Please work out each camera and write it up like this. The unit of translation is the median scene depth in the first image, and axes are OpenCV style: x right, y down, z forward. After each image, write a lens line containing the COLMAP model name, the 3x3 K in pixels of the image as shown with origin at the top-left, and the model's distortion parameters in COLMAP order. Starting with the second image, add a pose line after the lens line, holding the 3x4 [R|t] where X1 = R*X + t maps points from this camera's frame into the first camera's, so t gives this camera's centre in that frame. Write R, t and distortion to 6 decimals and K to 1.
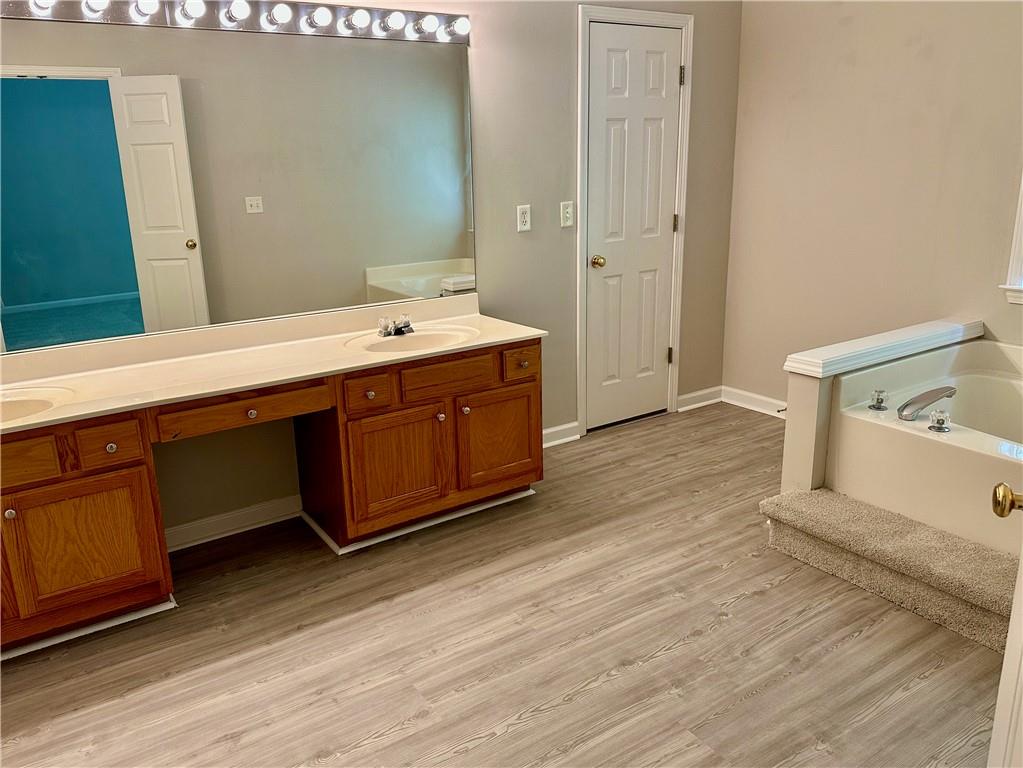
lens RADIAL K [[785.2, 0, 511.5], [0, 785.2, 384.0], [0, 0, 1]] dist [0.120058, -0.226181]
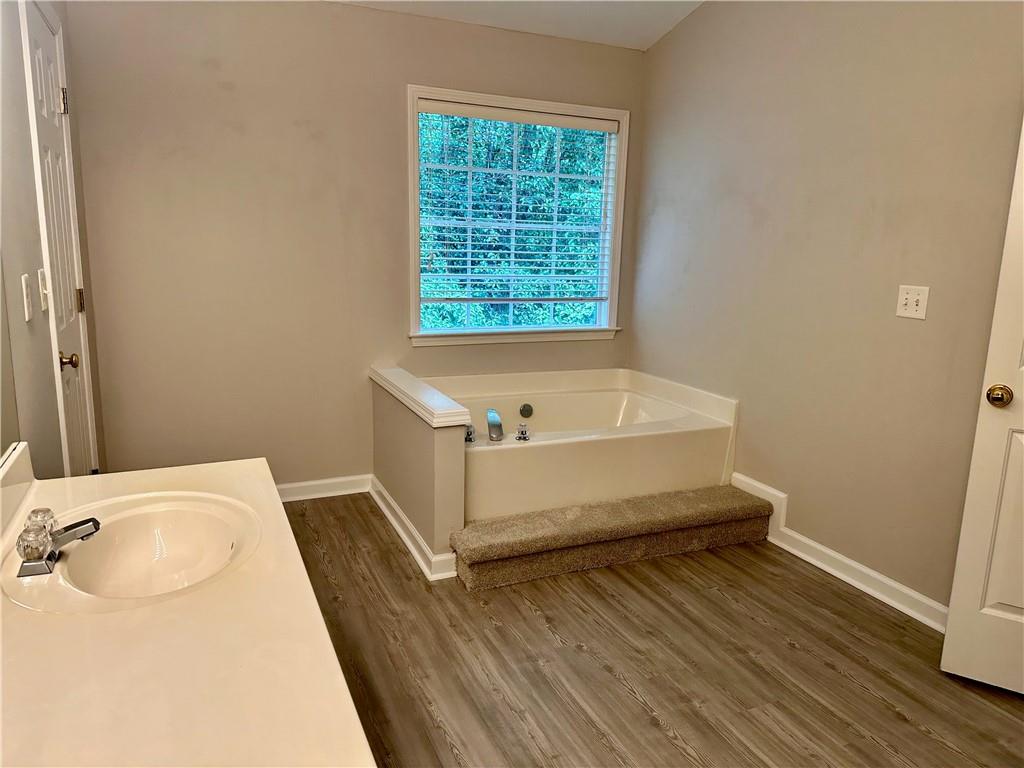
lens RADIAL K [[714.1, 0, 508.5], [0, 714.1, 381.1], [0, 0, 1]] dist [0.106214, -0.152626]
pose [[0.152159, -0.169696, 0.973679, -0.648705], [0.230020, 0.964179, 0.132095, -0.214946], [-0.961217, 0.203866, 0.185742, 0.830665]]
